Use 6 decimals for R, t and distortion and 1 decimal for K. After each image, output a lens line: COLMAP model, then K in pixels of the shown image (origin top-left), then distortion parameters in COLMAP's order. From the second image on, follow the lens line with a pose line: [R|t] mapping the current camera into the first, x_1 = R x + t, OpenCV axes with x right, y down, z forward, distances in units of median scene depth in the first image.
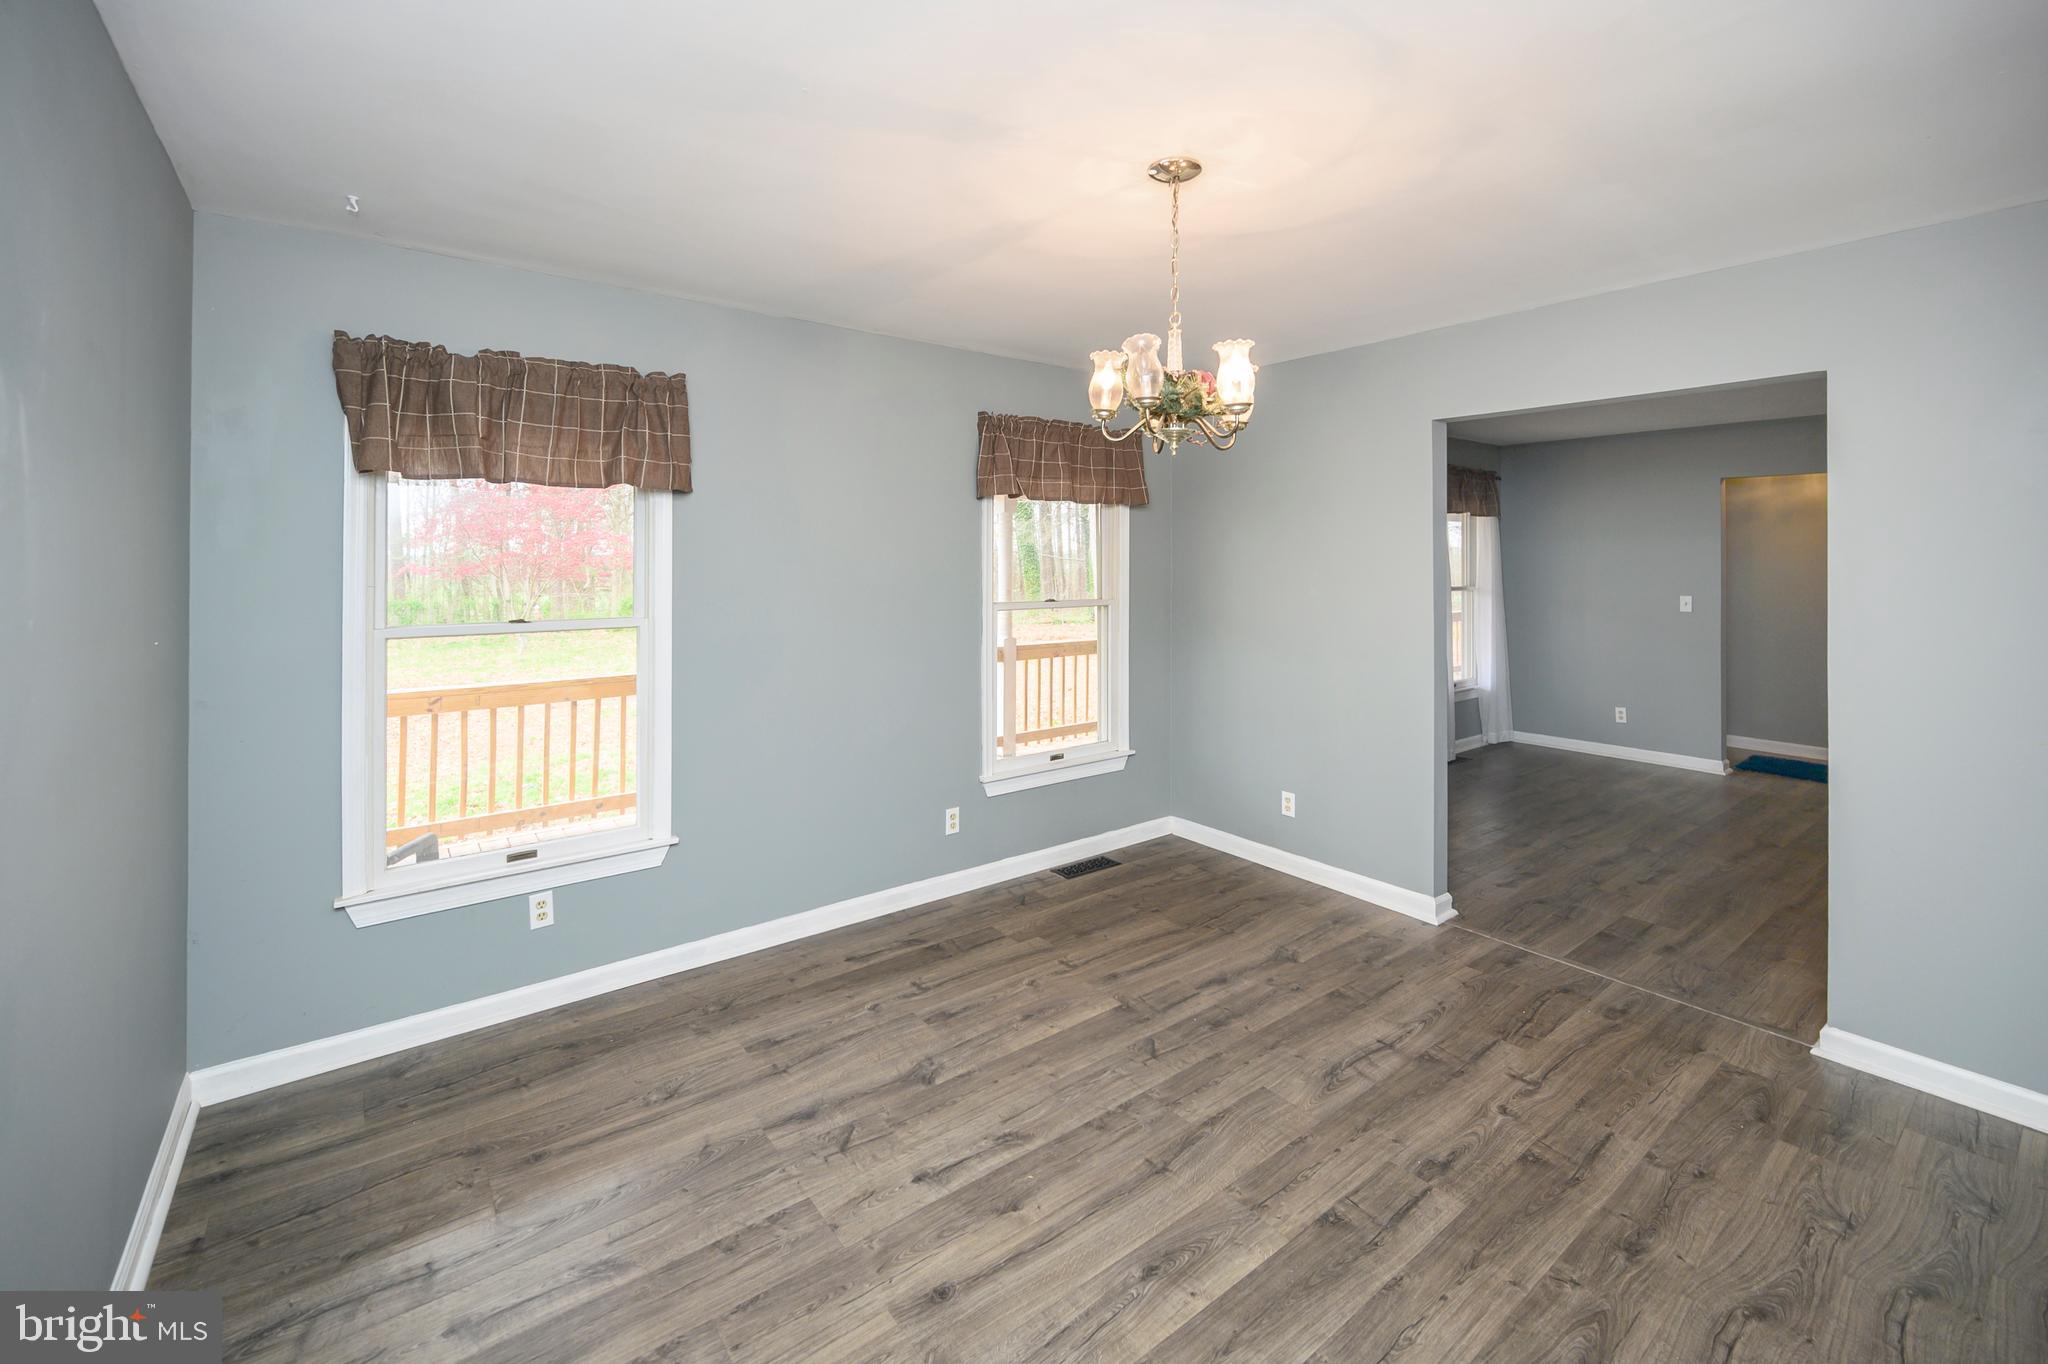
lens RADIAL K [[852.7, 0, 1016.4], [0, 852.7, 673.3], [0, 0, 1]] dist [-0.000233, -0.000549]
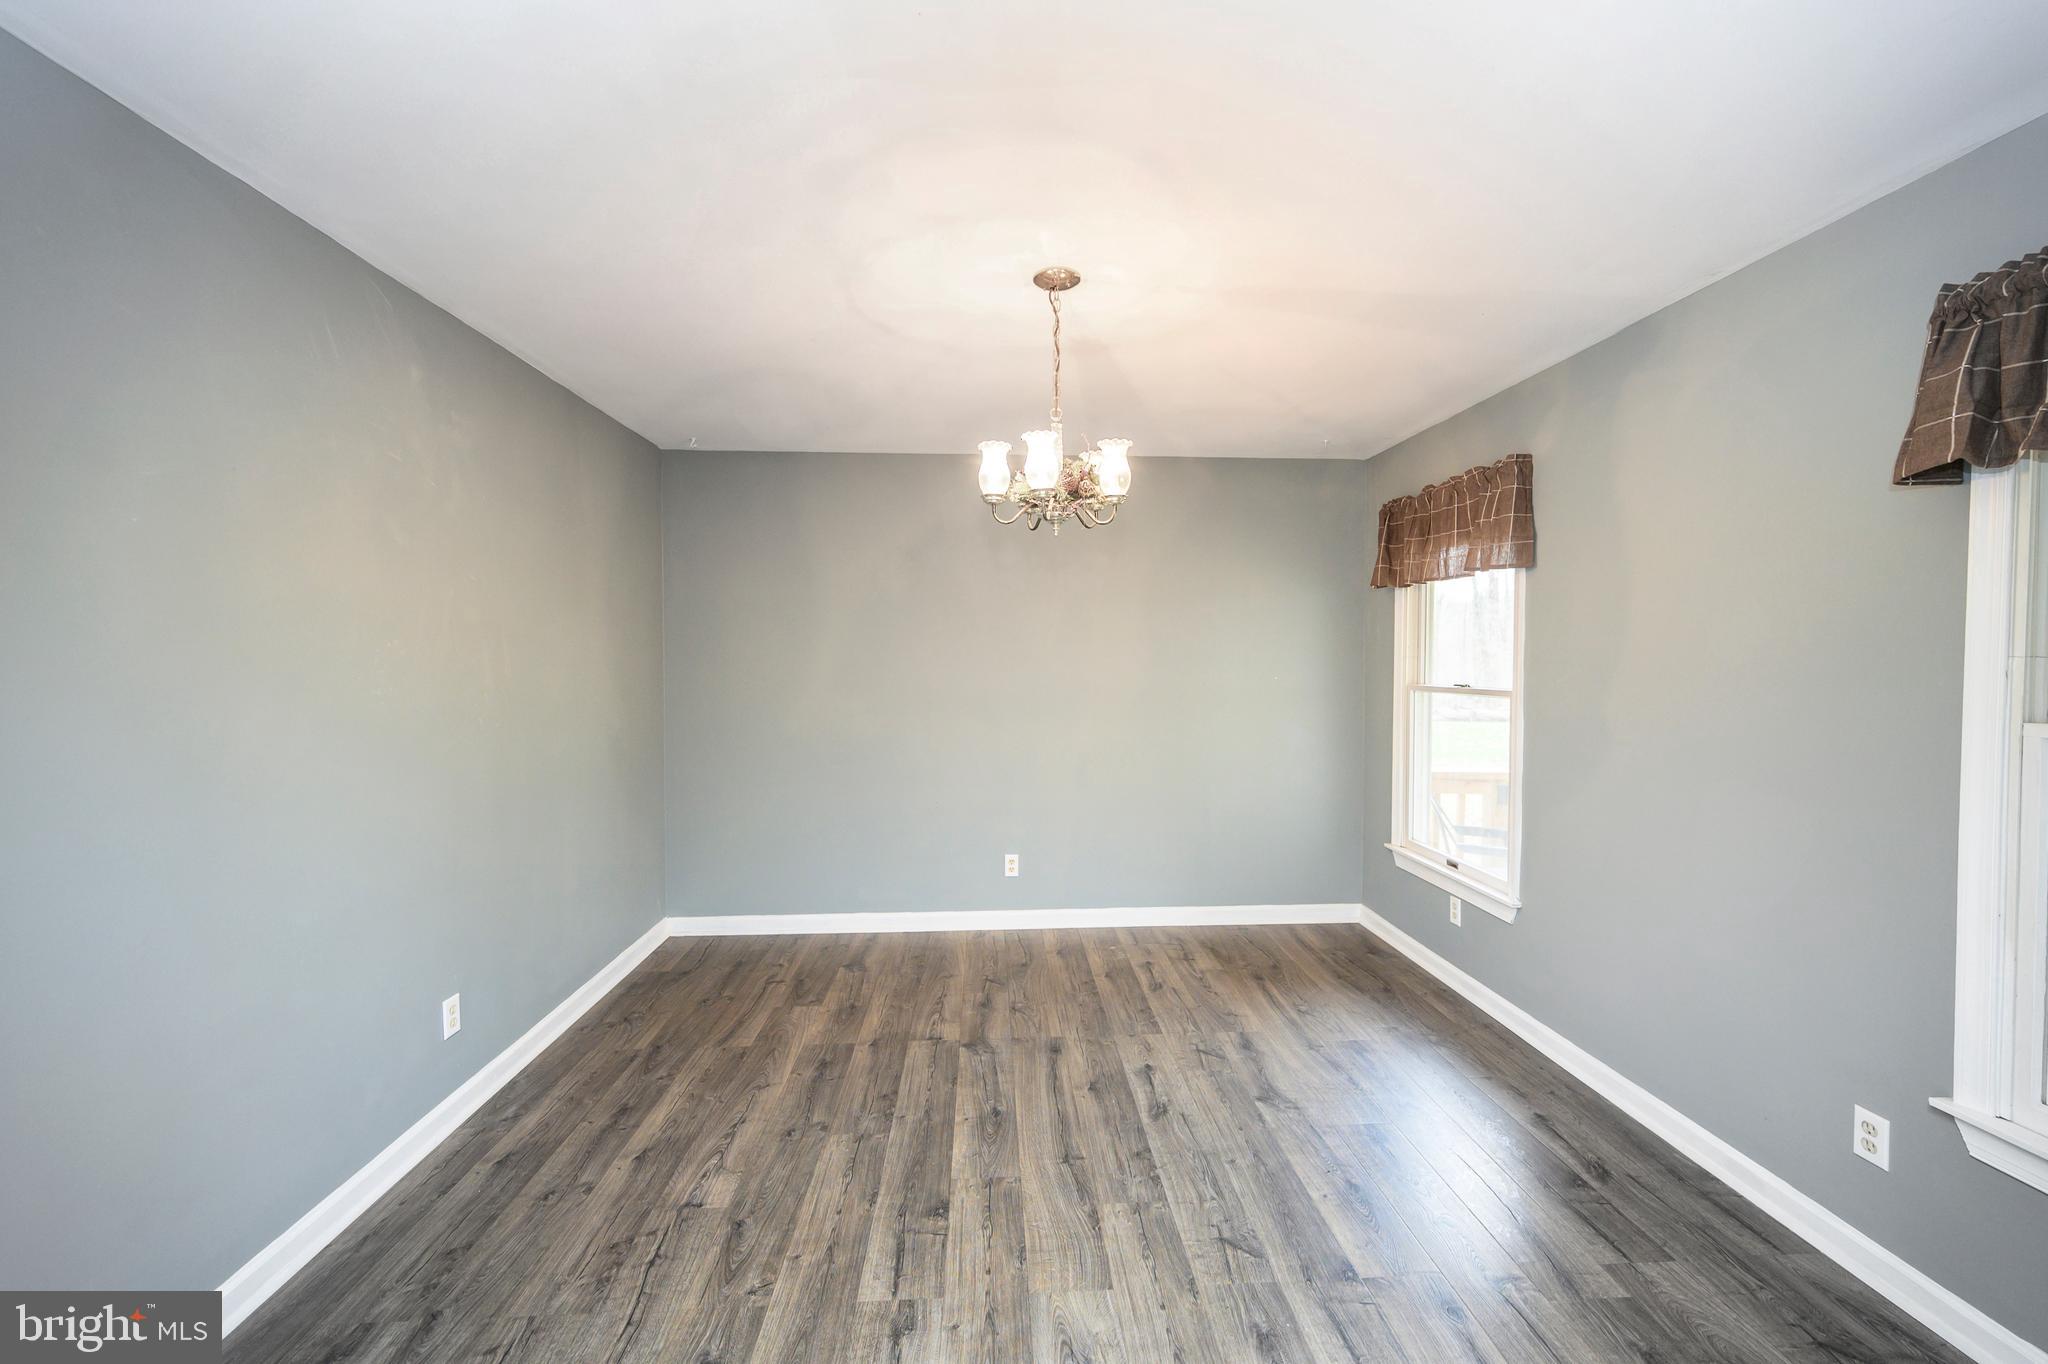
lens RADIAL K [[852.7, 0, 1016.4], [0, 852.7, 673.3], [0, 0, 1]] dist [-0.000233, -0.000549]
pose [[-0.584997, 0.014933, -0.810898, 1.154657], [-0.107913, 0.989507, 0.096072, -0.164516], [0.803824, 0.143709, -0.577247, 1.554307]]
